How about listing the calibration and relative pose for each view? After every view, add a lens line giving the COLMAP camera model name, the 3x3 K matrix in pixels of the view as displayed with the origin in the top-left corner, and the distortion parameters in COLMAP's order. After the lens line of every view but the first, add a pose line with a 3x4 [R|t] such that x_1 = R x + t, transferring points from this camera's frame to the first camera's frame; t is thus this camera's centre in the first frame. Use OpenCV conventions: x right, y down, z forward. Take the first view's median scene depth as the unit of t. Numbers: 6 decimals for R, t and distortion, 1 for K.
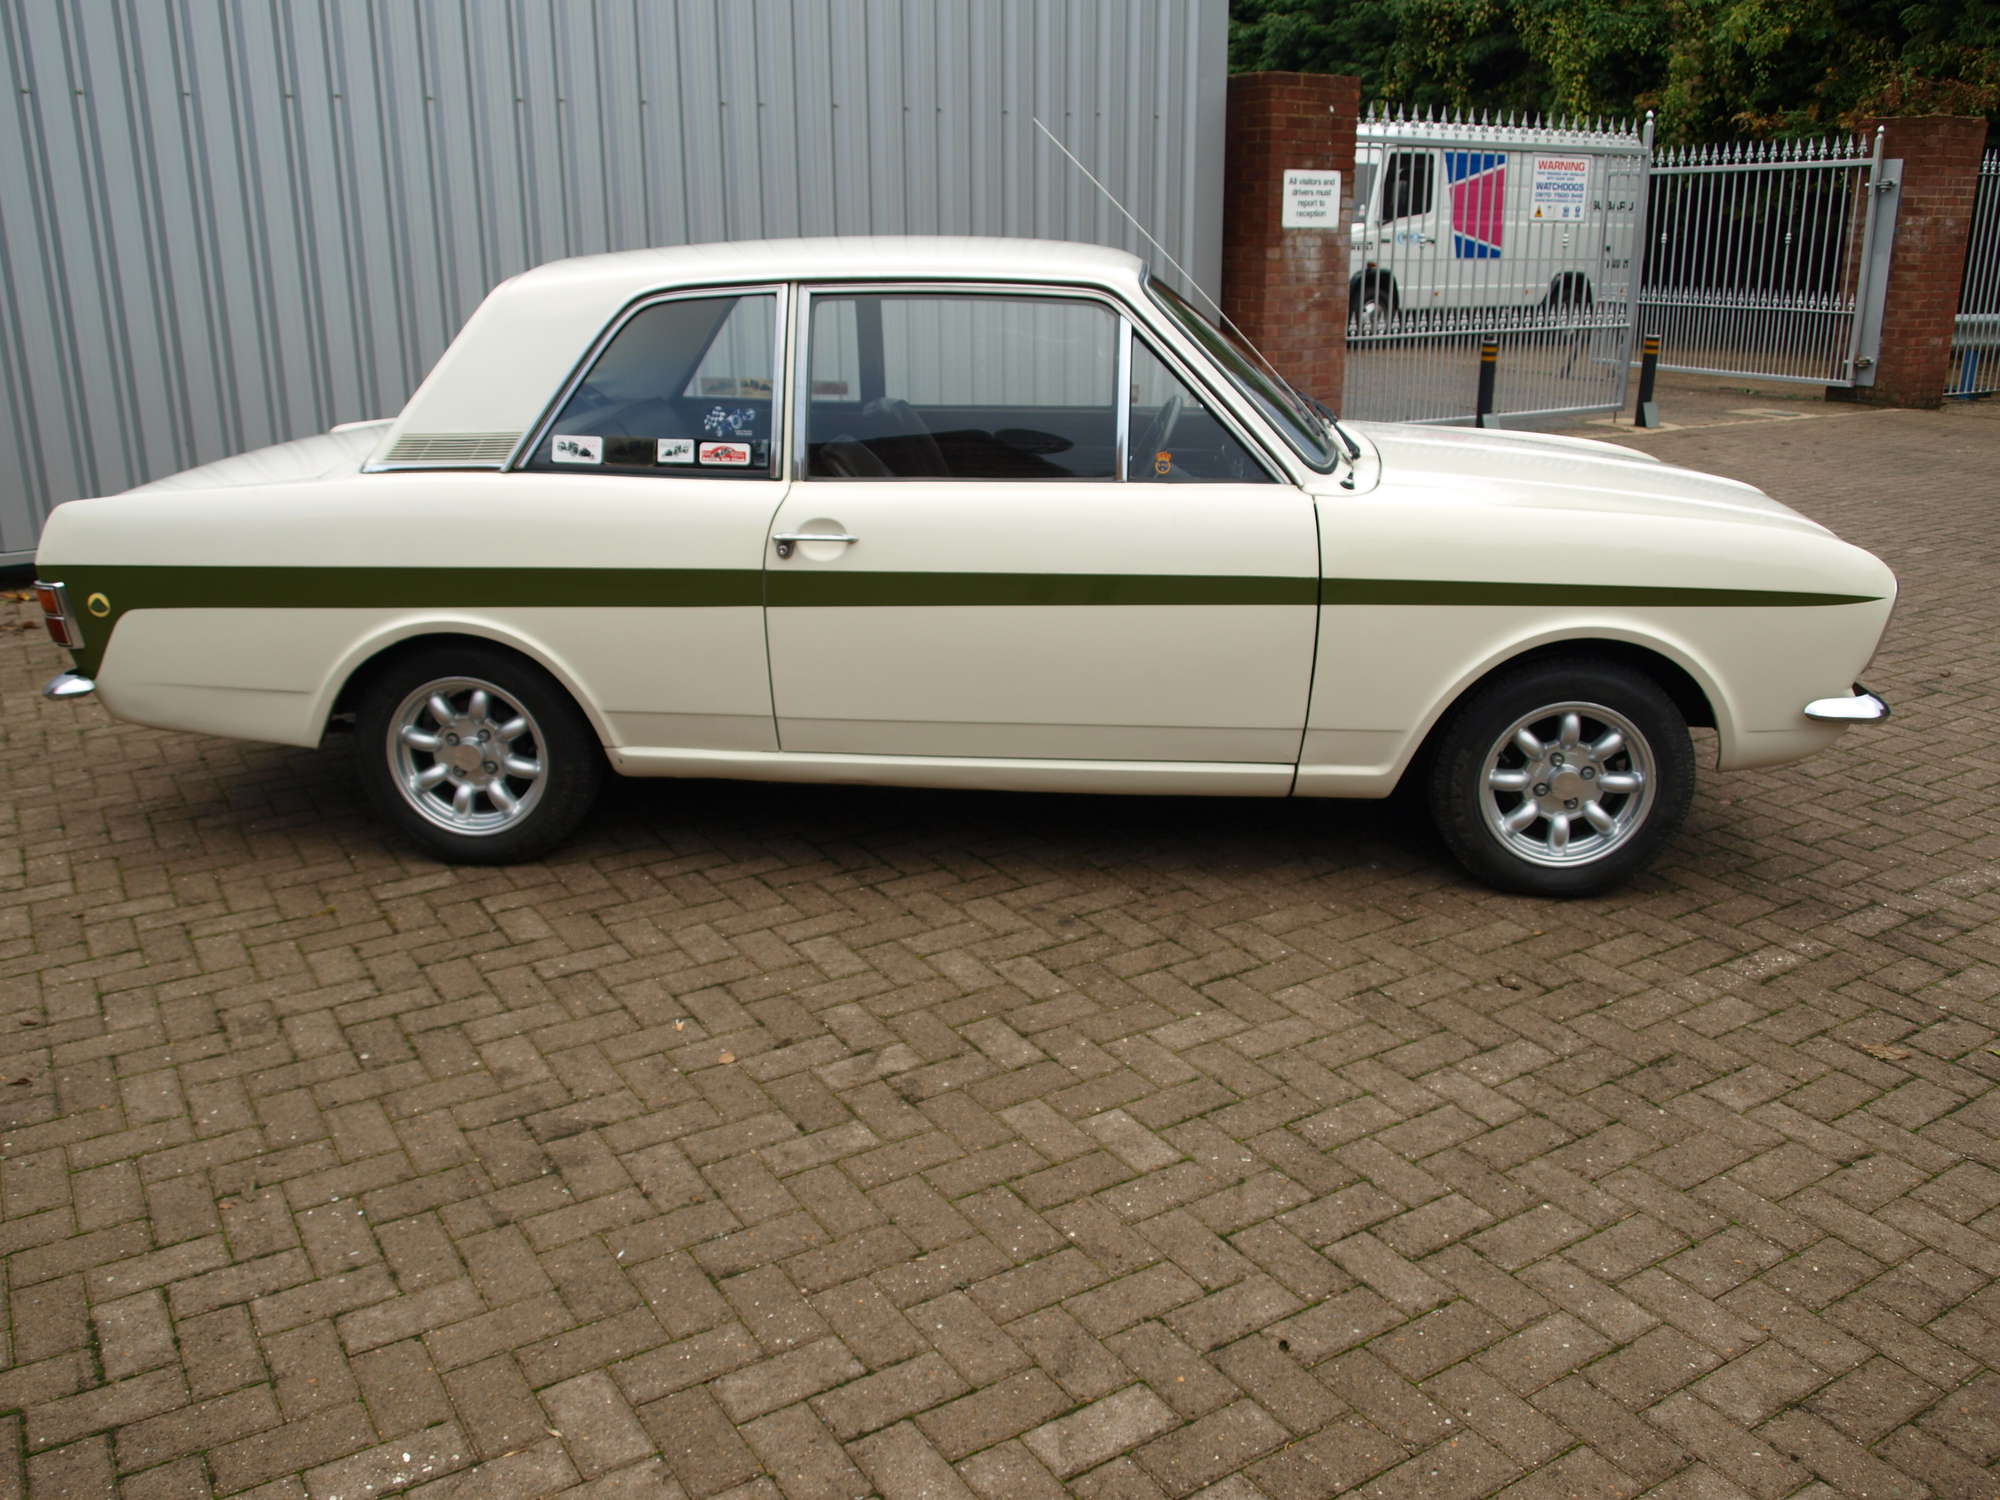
lens RADIAL K [[1656.8, 0, 1000.0], [0, 1656.8, 750.0], [0, 0, 1]] dist [-0.103359, 0.076524]
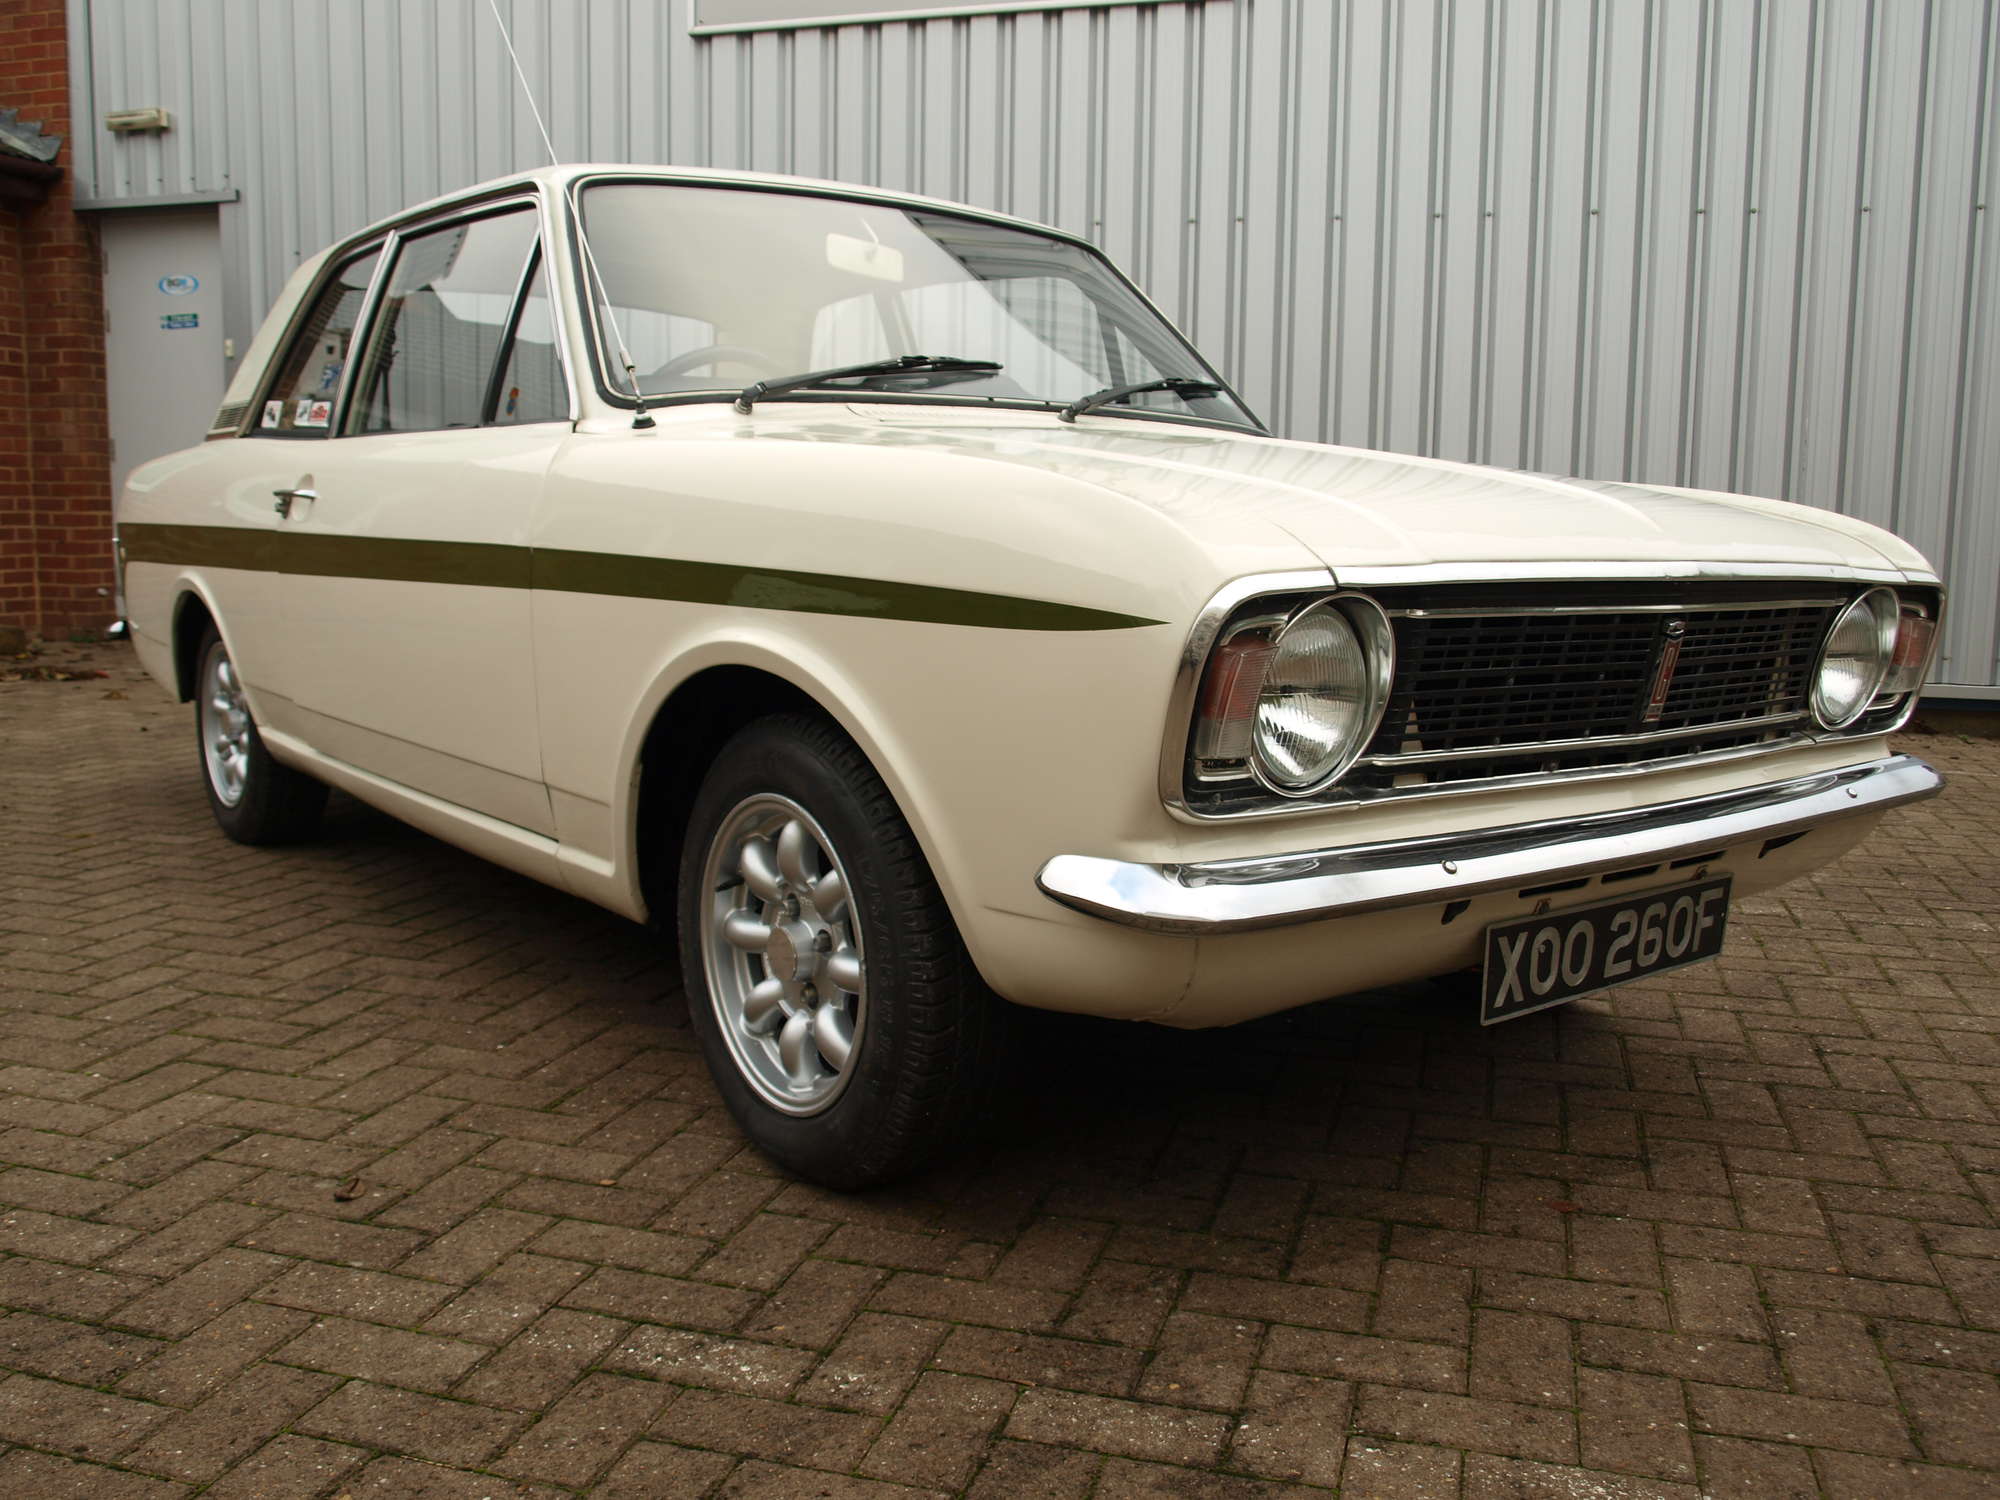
lens RADIAL K [[1780.1, 0, 1000.0], [0, 1780.1, 750.0], [0, 0, 1]] dist [-0.077359, 0.025160]
pose [[0.670882, 0.114431, -0.732682, 0.822793], [-0.249814, 0.965147, -0.078005, -0.015832], [0.698220, 0.235367, 0.676086, 0.642086]]
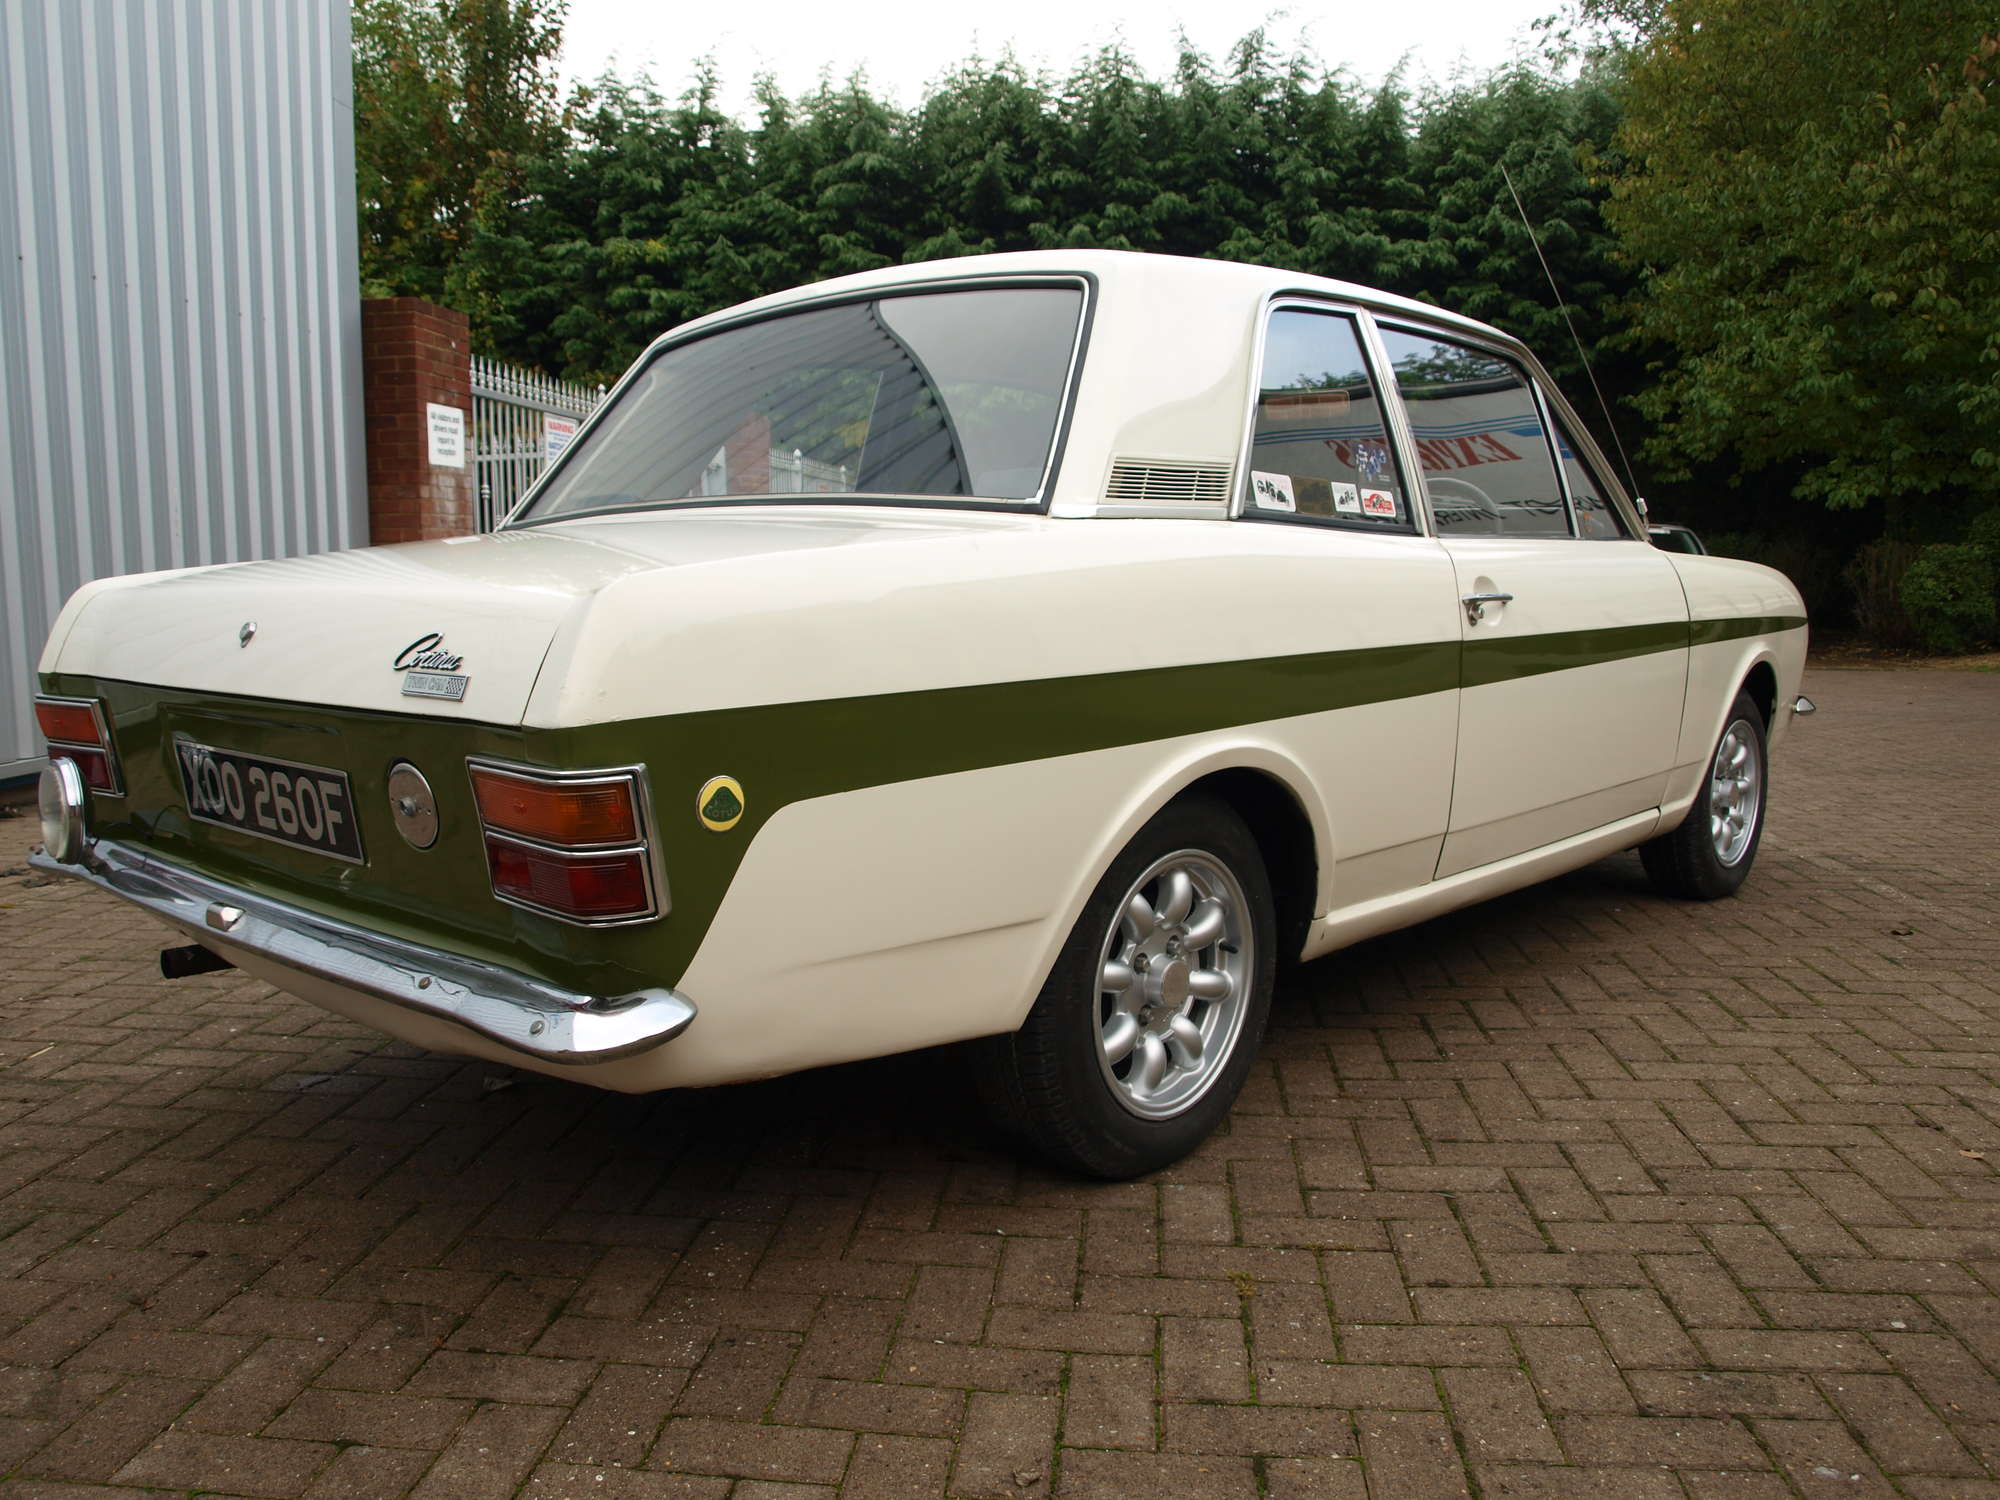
lens RADIAL K [[1588.5, 0, 980.0], [0, 1588.5, 753.5], [0, 0, 1]] dist [-0.102782, 0.060101]
pose [[0.624228, -0.097146, 0.775178, -0.867738], [0.246312, 0.966105, -0.077275, -0.054283], [-0.741397, 0.239173, 0.626998, 0.698437]]
